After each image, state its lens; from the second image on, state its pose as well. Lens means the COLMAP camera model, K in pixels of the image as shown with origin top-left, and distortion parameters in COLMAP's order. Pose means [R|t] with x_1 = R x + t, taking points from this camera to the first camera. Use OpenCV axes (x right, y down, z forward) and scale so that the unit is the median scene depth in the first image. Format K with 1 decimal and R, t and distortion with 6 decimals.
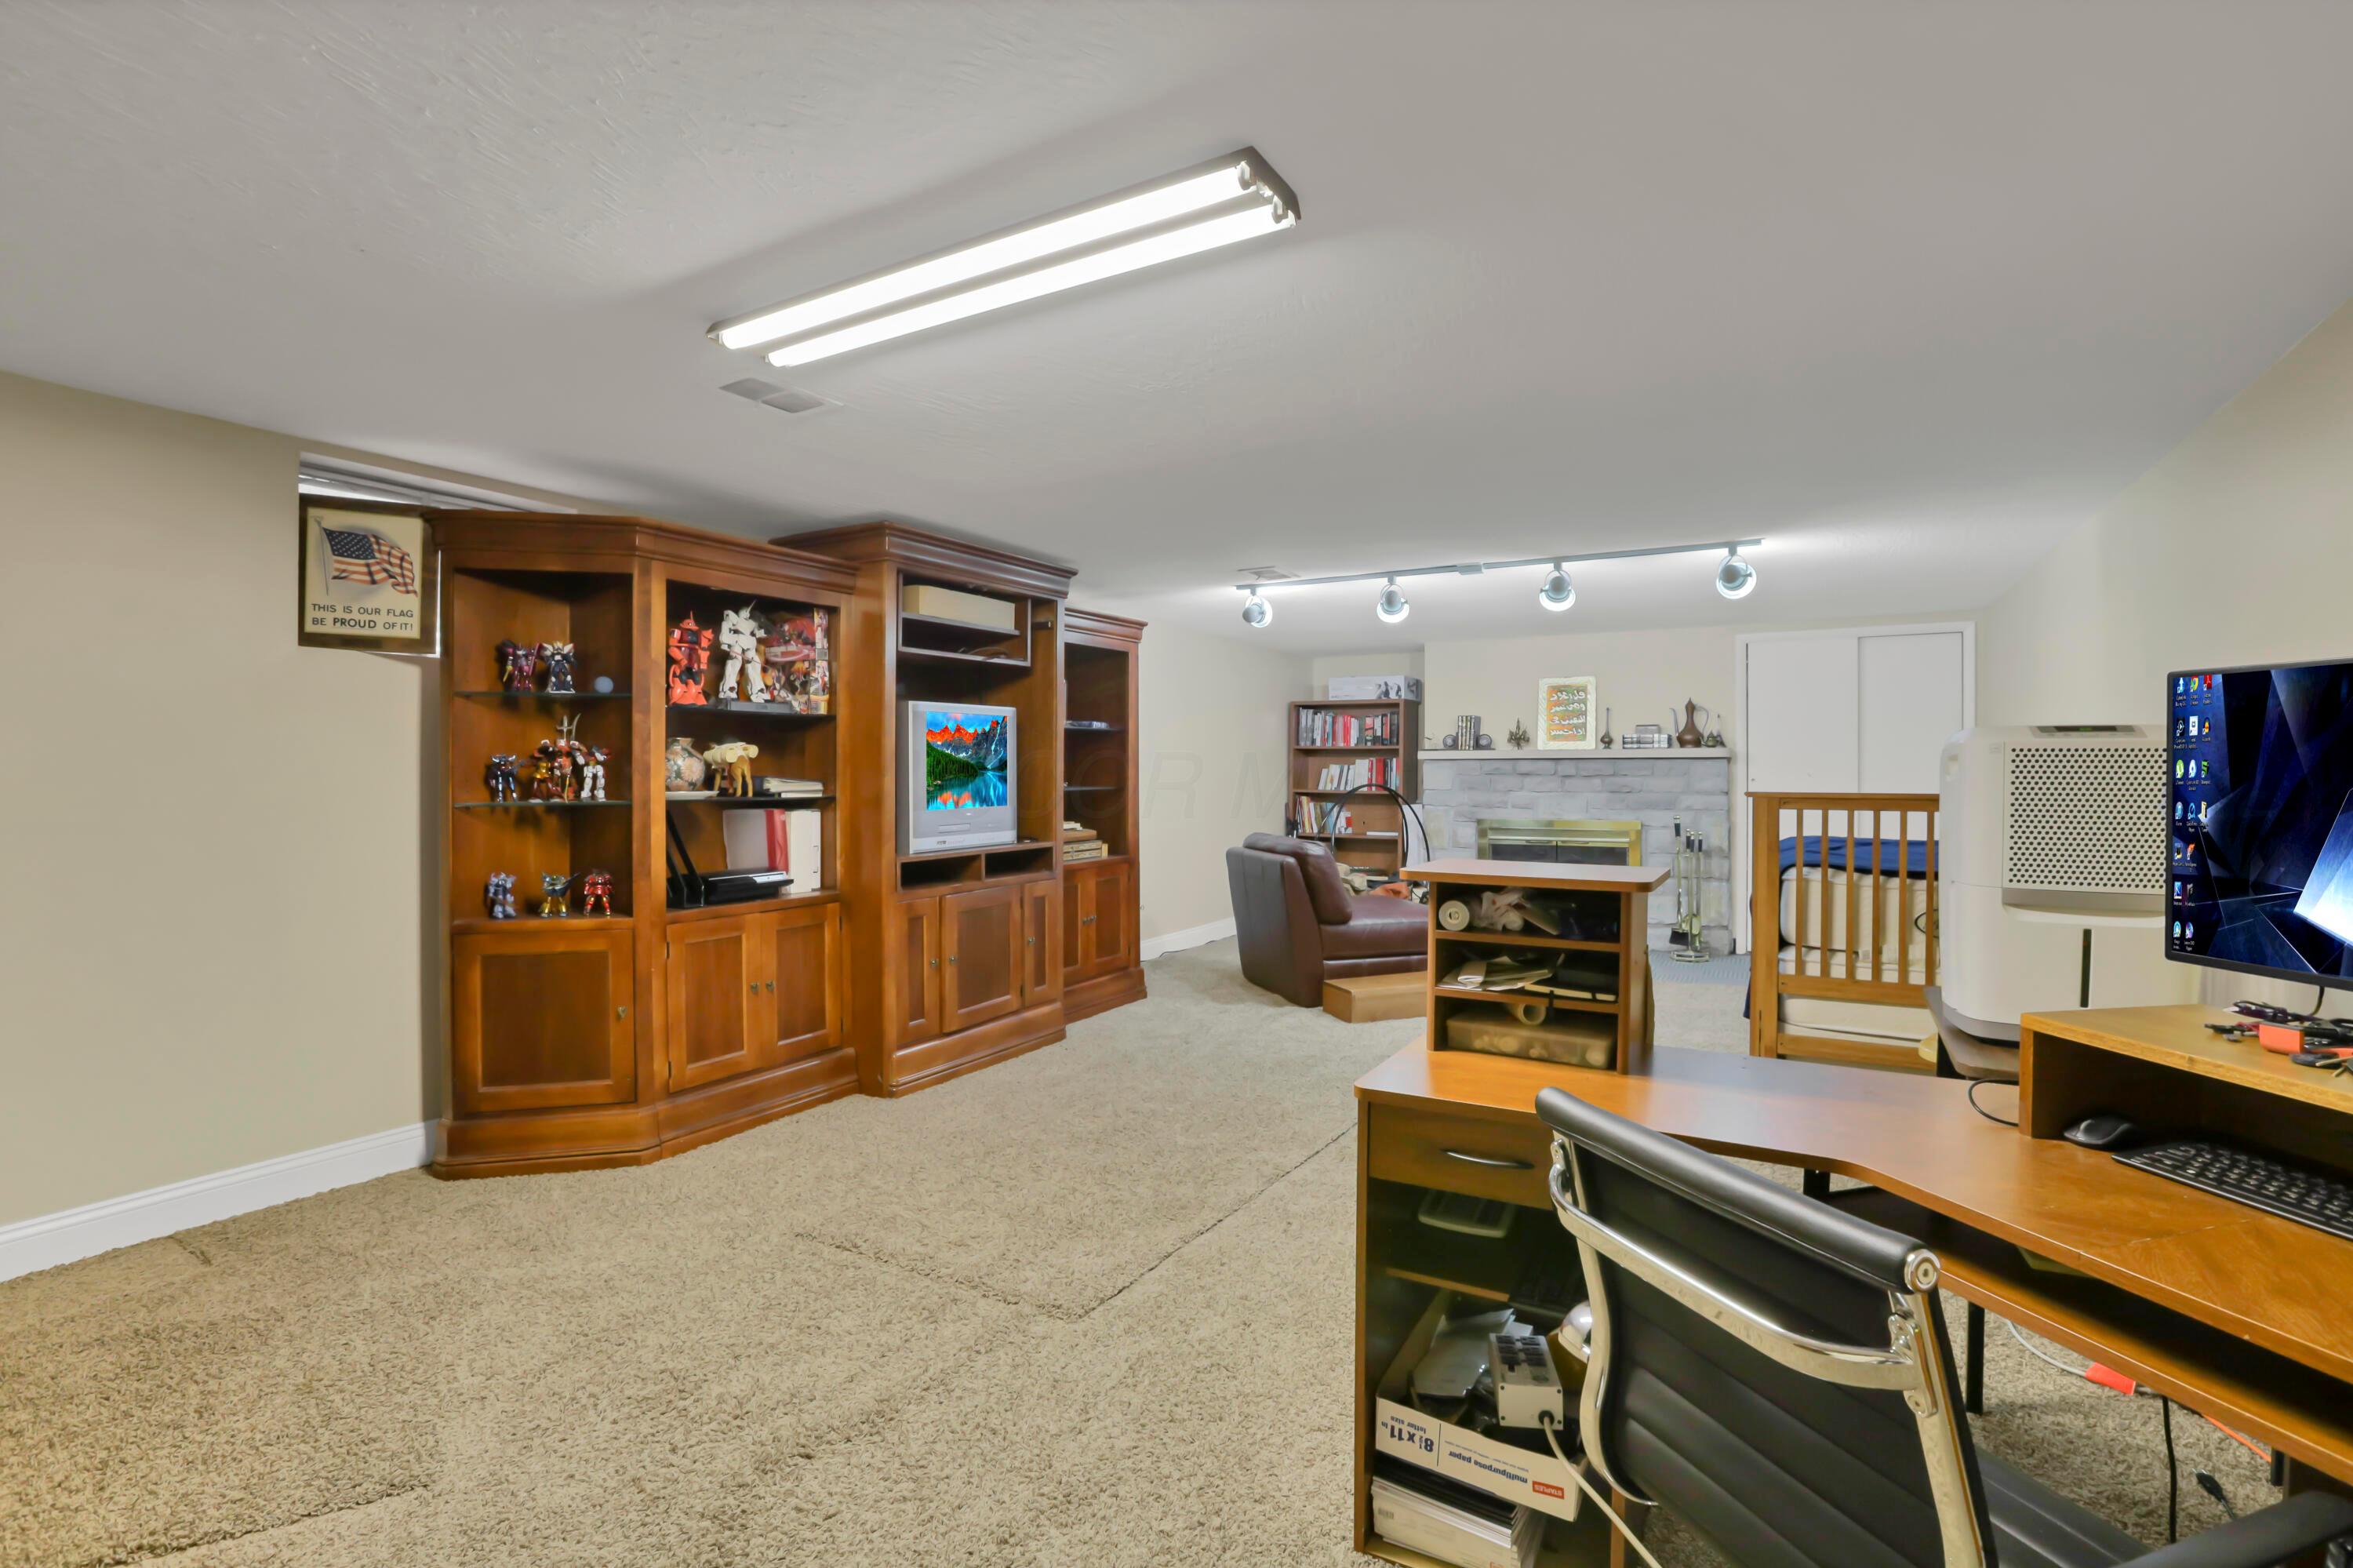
lens RADIAL K [[1083.3, 0, 1201.1], [0, 1083.3, 778.3], [0, 0, 1]] dist [-0.002393, 0.000244]
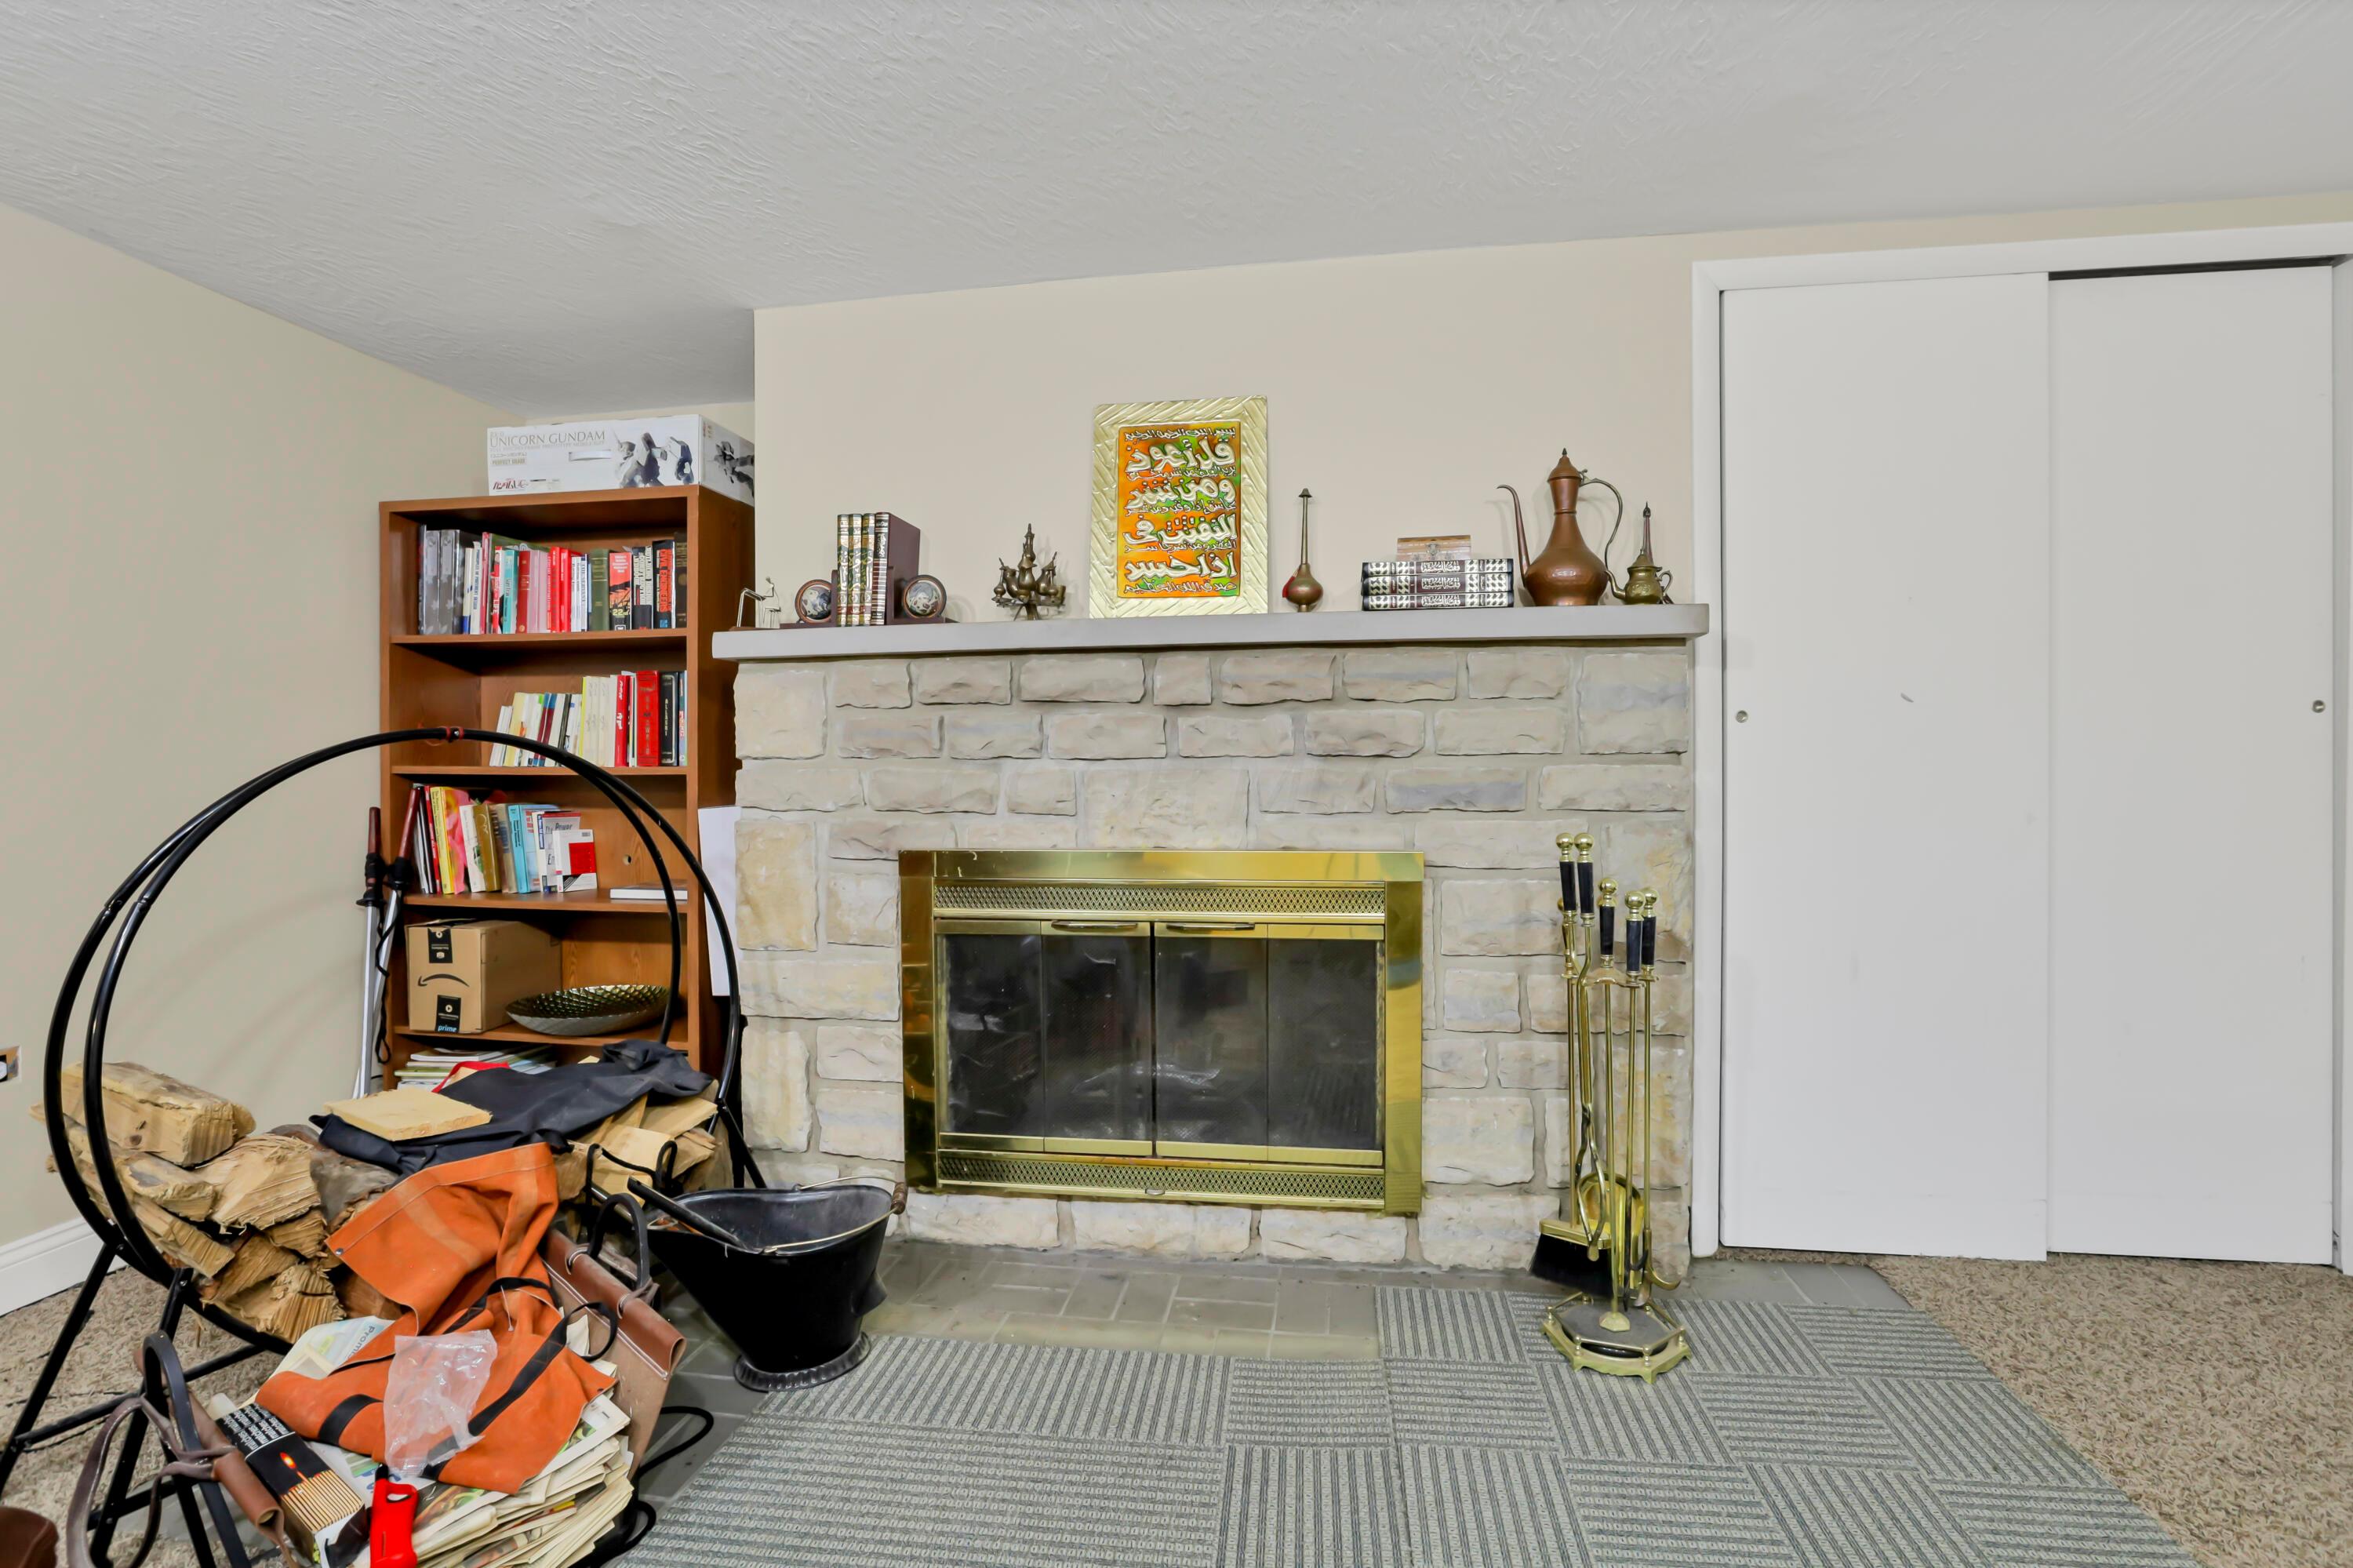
lens RADIAL K [[1083.3, 0, 1188.3], [0, 1083.3, 768.1], [0, 0, 1]] dist [-0.002393, 0.000244]
pose [[0.929680, -0.008842, 0.368262, 0.219037], [0.008024, 0.999961, 0.003753, 0.013420], [-0.368281, -0.000534, 0.929714, 0.690799]]
